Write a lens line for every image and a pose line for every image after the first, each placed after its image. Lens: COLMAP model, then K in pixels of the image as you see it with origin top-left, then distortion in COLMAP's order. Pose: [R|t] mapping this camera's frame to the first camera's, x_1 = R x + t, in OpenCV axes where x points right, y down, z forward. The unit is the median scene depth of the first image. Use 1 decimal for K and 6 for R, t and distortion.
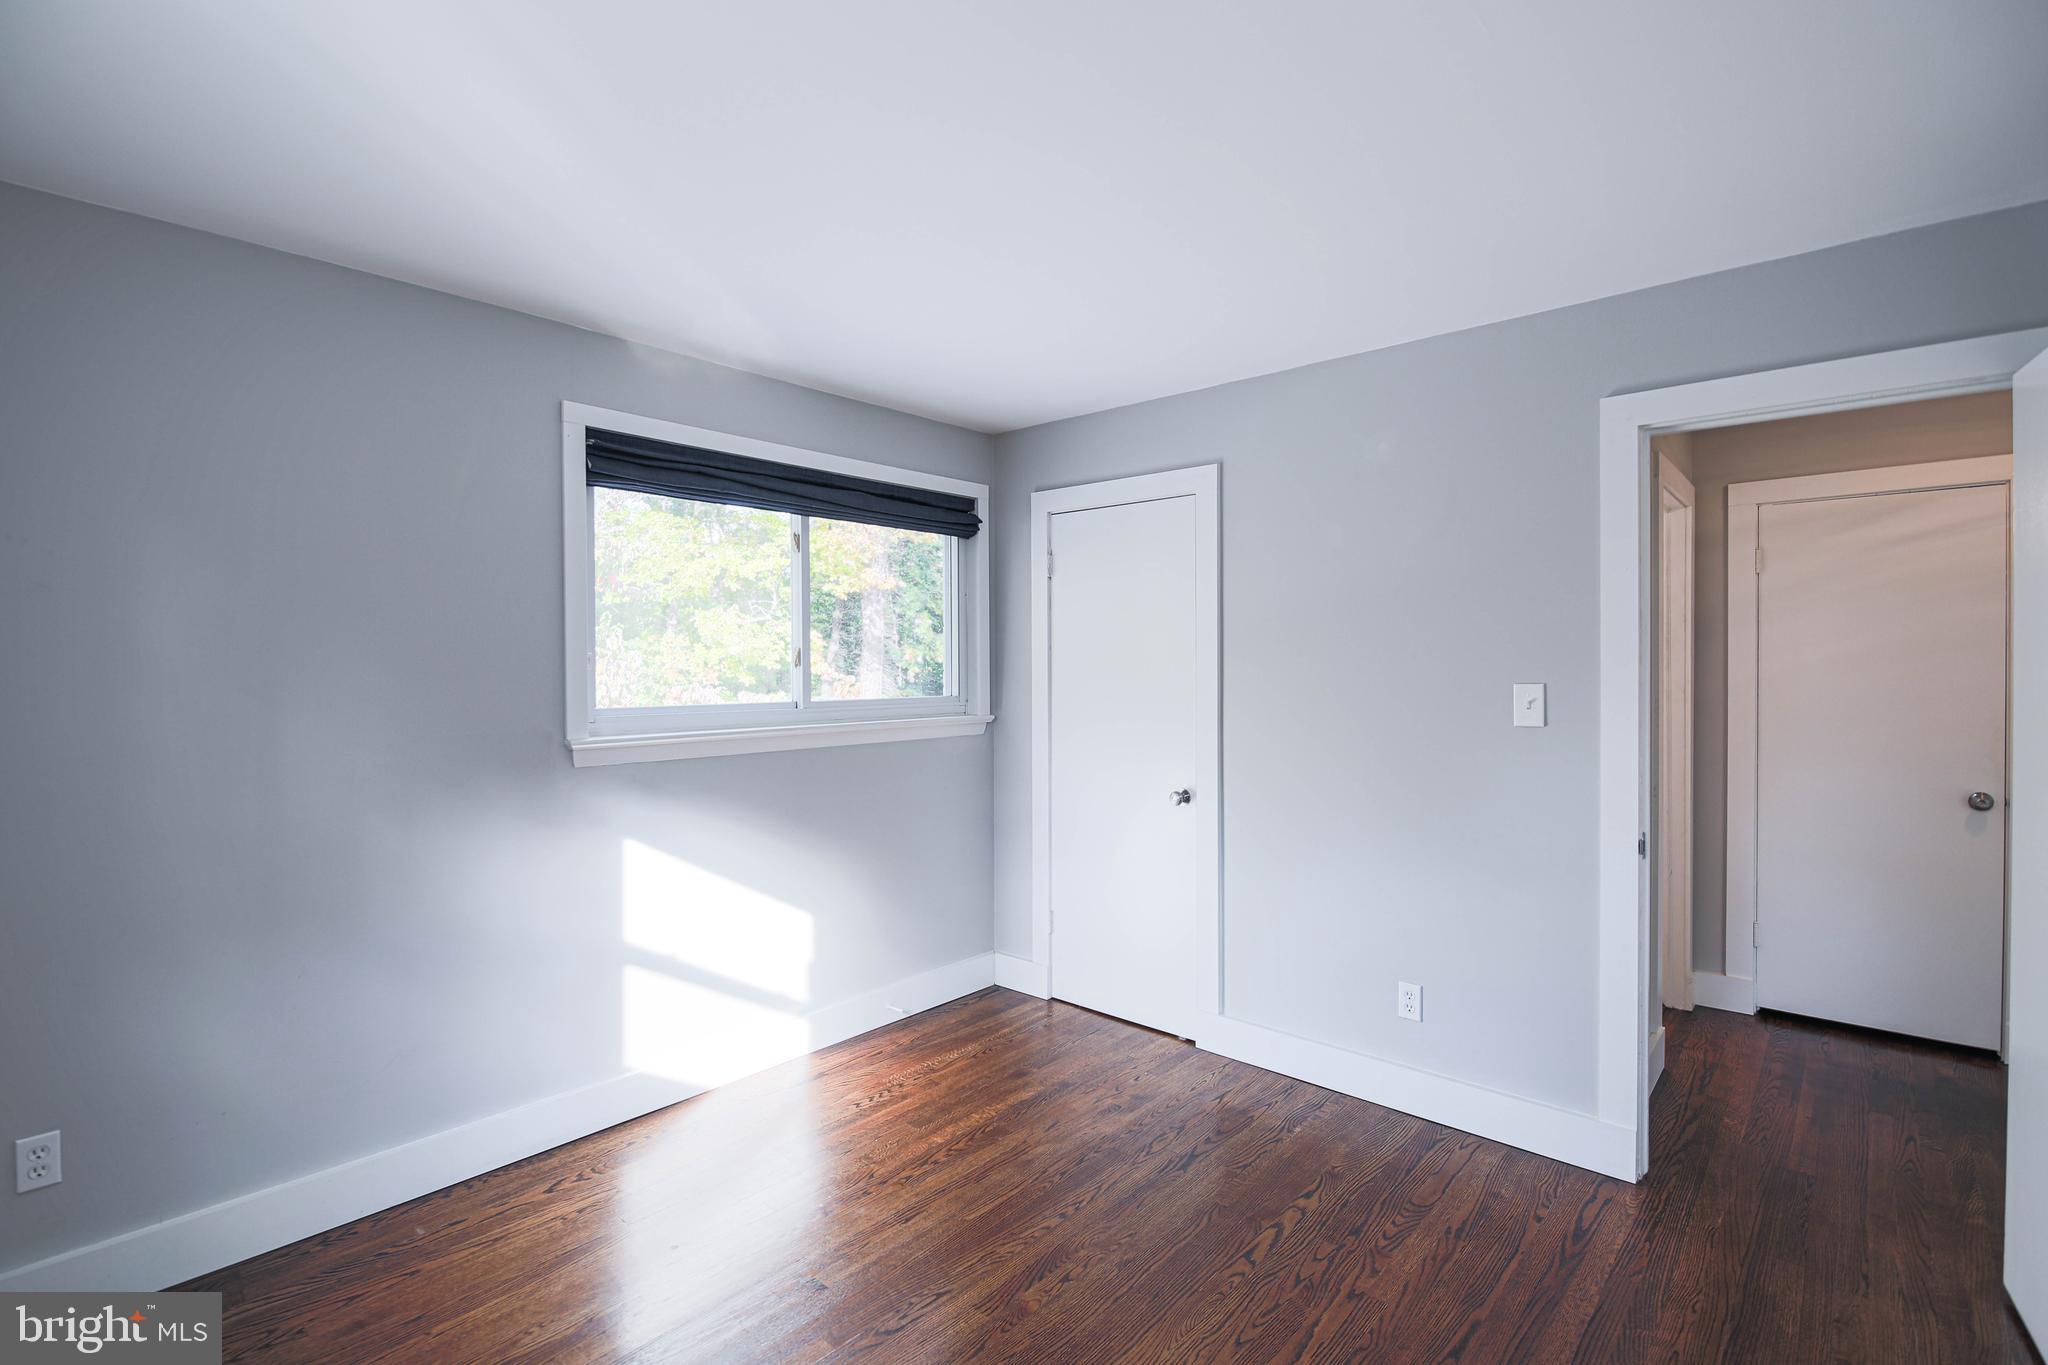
lens RADIAL K [[954.6, 0, 1039.6], [0, 954.6, 676.9], [0, 0, 1]] dist [0.001918, -0.009253]
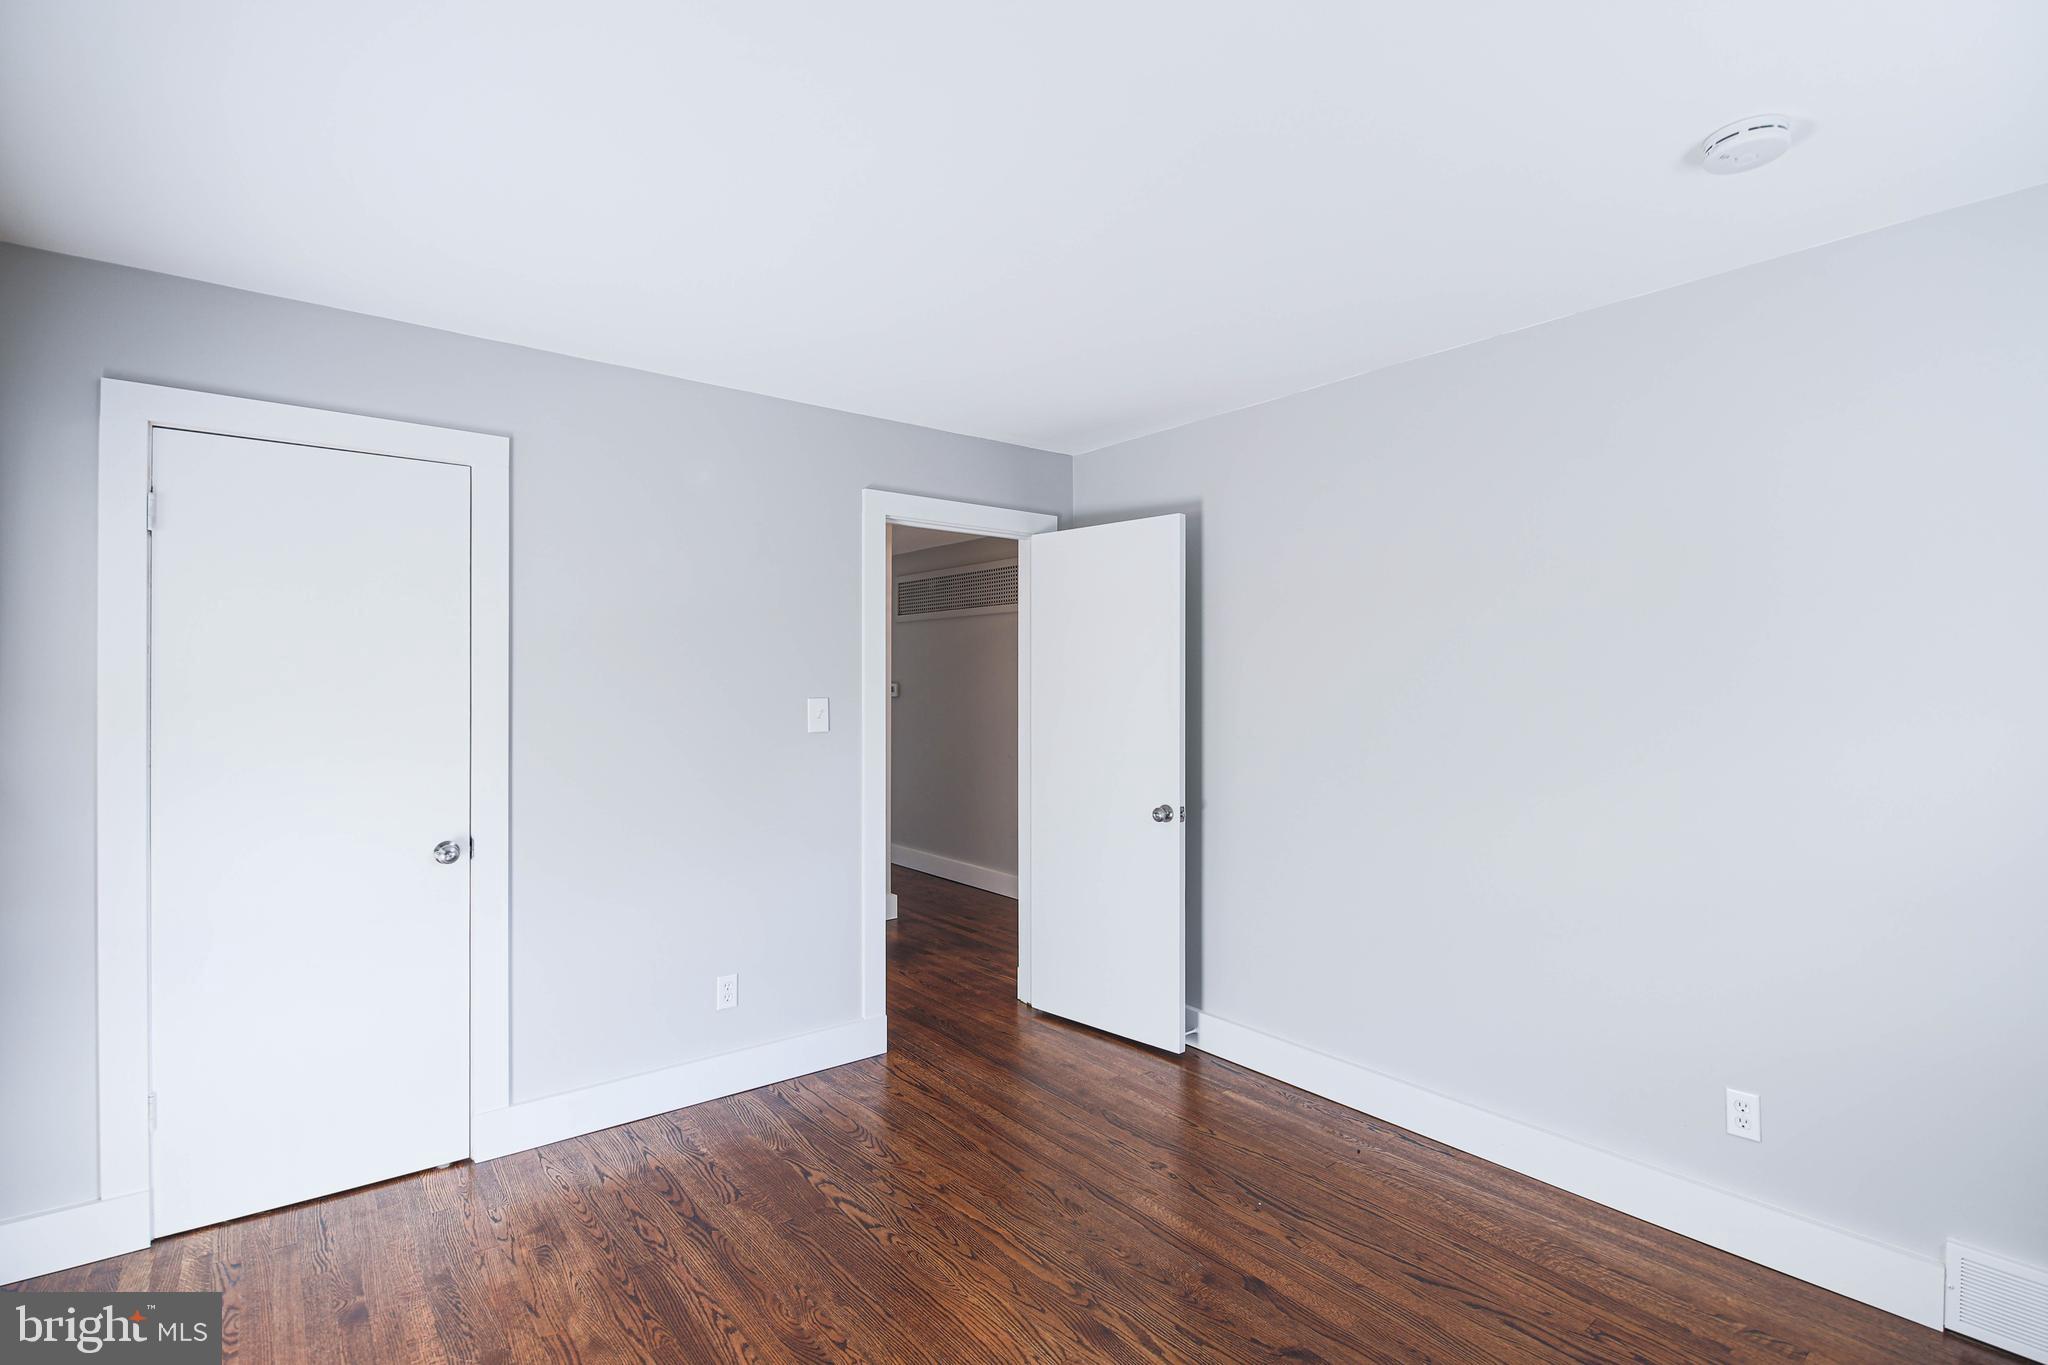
lens RADIAL K [[938.2, 0, 1004.9], [0, 938.2, 691.5], [0, 0, 1]] dist [0.000804, -0.008724]
pose [[0.180196, -0.002131, 0.983628, -0.655030], [0.012288, 0.999924, -0.000085, 0.001612], [-0.983554, 0.012102, 0.180208, 0.530665]]
